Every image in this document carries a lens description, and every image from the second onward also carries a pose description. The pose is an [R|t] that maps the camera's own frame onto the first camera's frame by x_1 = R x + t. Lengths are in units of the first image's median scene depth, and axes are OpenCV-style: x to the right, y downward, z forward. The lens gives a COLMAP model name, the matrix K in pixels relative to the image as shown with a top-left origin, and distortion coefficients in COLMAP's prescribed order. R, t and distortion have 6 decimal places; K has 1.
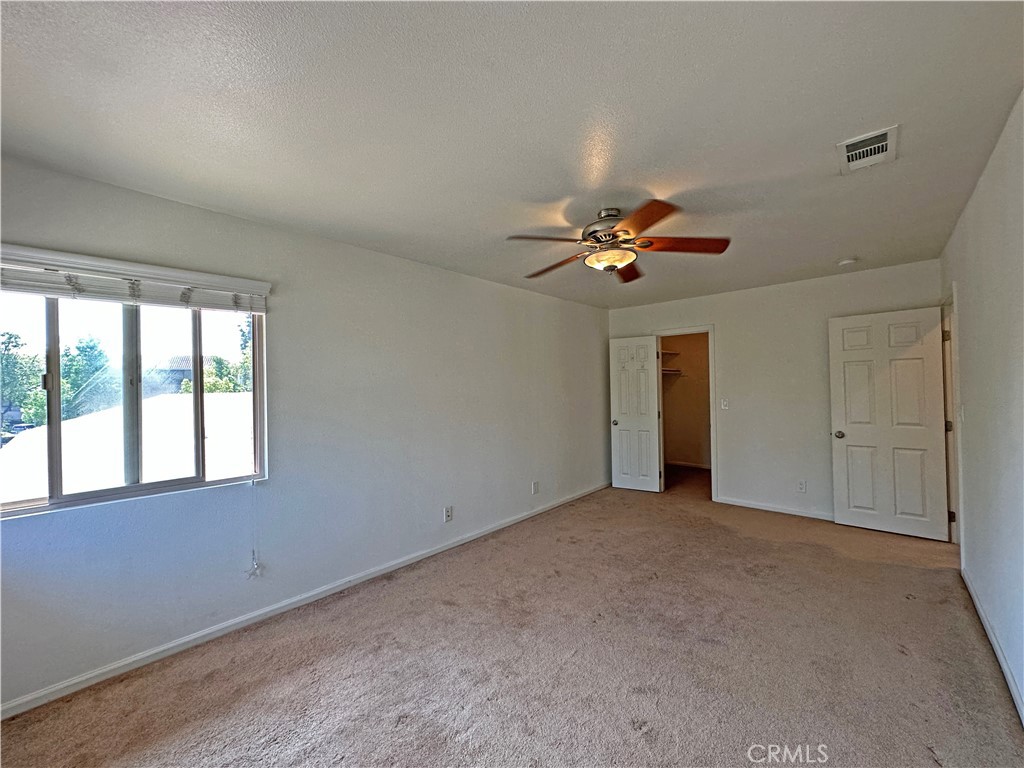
lens RADIAL K [[407.4, 0, 514.1], [0, 407.4, 384.5], [0, 0, 1]] dist [0.000347, -0.000010]
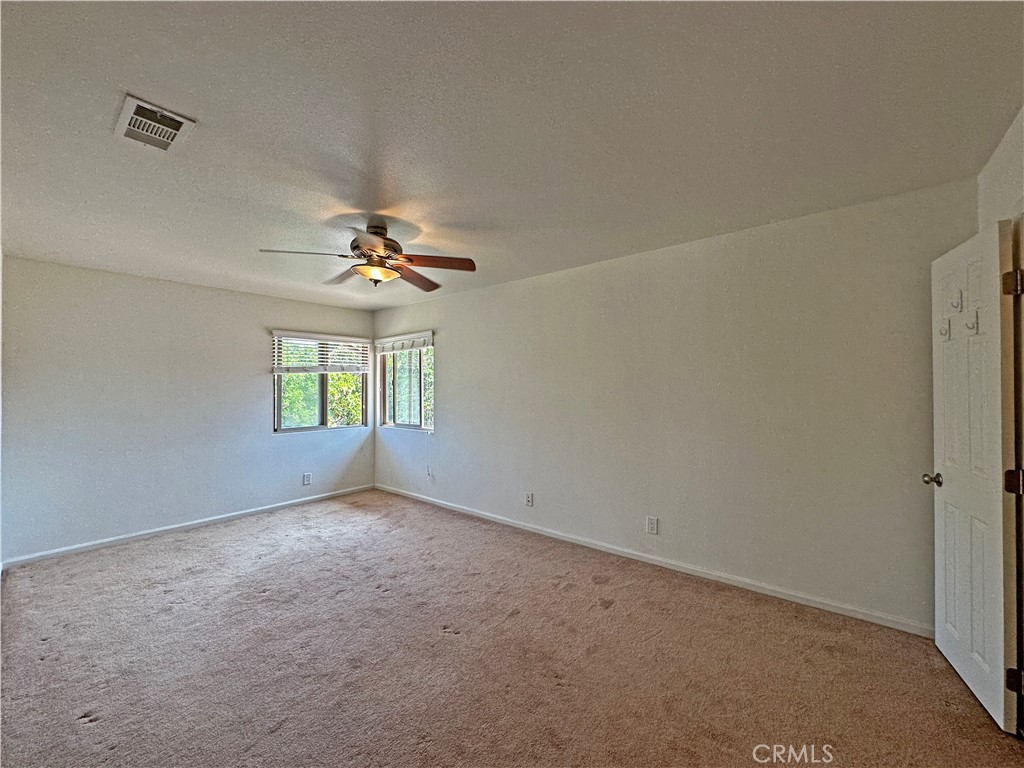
lens RADIAL K [[407.4, 0, 514.1], [0, 407.4, 384.5], [0, 0, 1]] dist [0.000347, -0.000010]
pose [[0.053216, 0.018054, -0.998420, 1.306832], [0.012703, 0.999743, 0.018755, -0.024949], [0.998502, -0.013681, 0.052973, 1.256988]]
